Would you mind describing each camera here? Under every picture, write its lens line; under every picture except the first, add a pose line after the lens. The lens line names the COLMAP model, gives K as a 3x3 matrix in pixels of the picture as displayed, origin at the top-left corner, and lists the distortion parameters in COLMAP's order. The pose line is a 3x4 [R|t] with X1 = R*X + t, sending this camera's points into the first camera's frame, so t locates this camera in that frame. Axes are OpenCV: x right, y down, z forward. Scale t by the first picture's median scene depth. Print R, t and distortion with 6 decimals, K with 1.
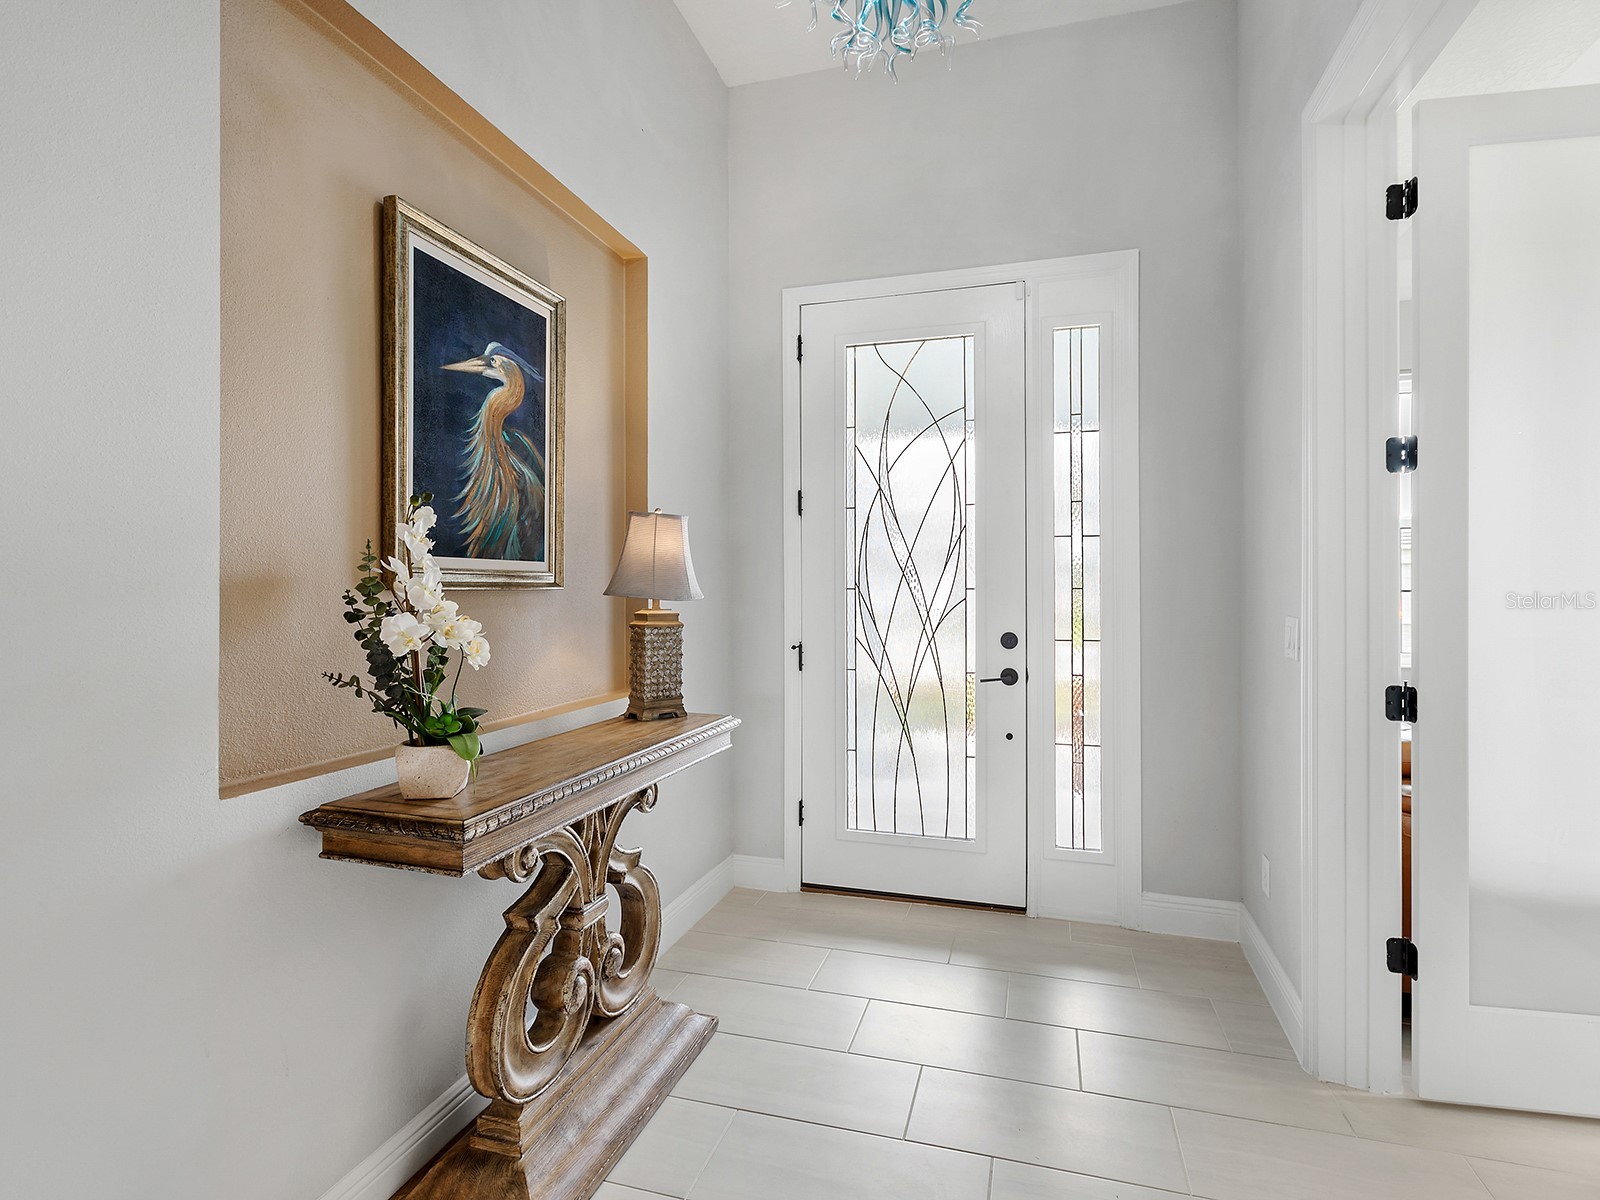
lens RADIAL K [[826.8, 0, 805.7], [0, 826.8, 584.5], [0, 0, 1]] dist [0.003772, -0.002178]
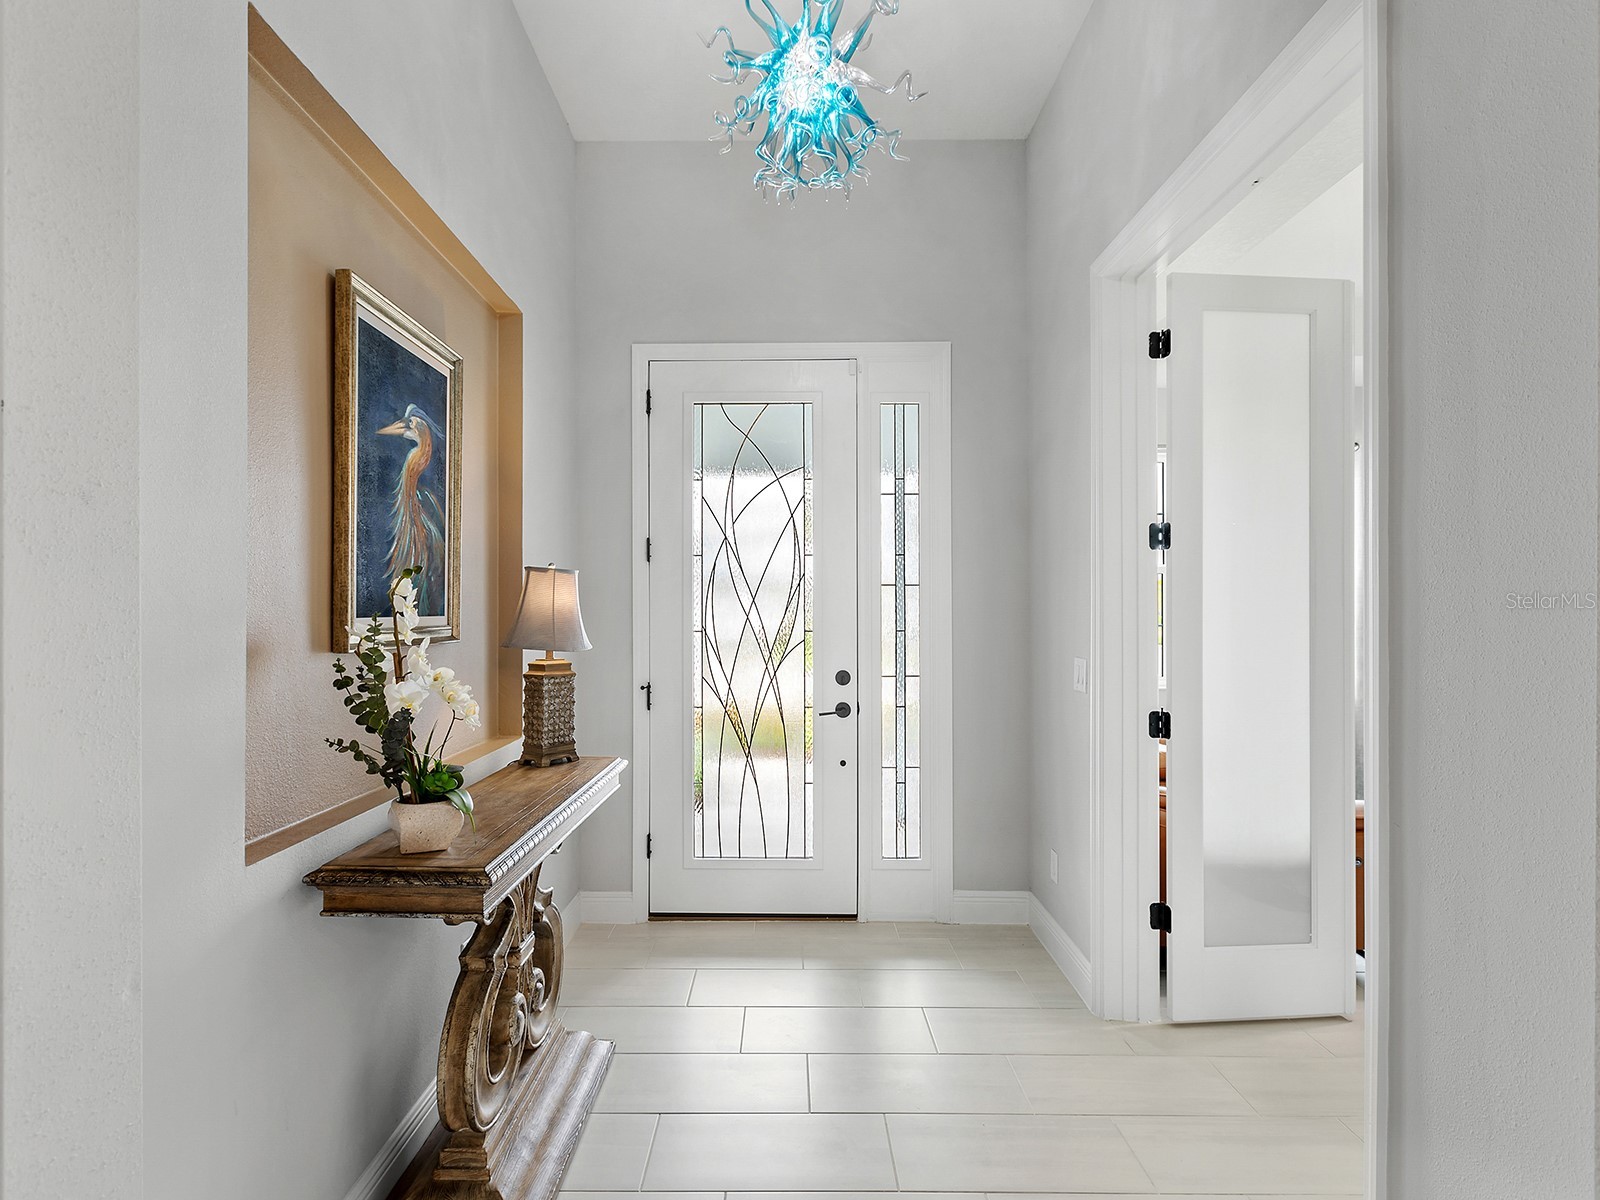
lens RADIAL K [[826.8, 0, 813.9], [0, 826.8, 608.9], [0, 0, 1]] dist [0.003772, -0.002178]
pose [[0.960624, 0.002388, 0.277841, -0.168315], [-0.001231, 0.999990, -0.004340, -0.033081], [-0.277848, 0.003827, 0.960617, -0.109578]]
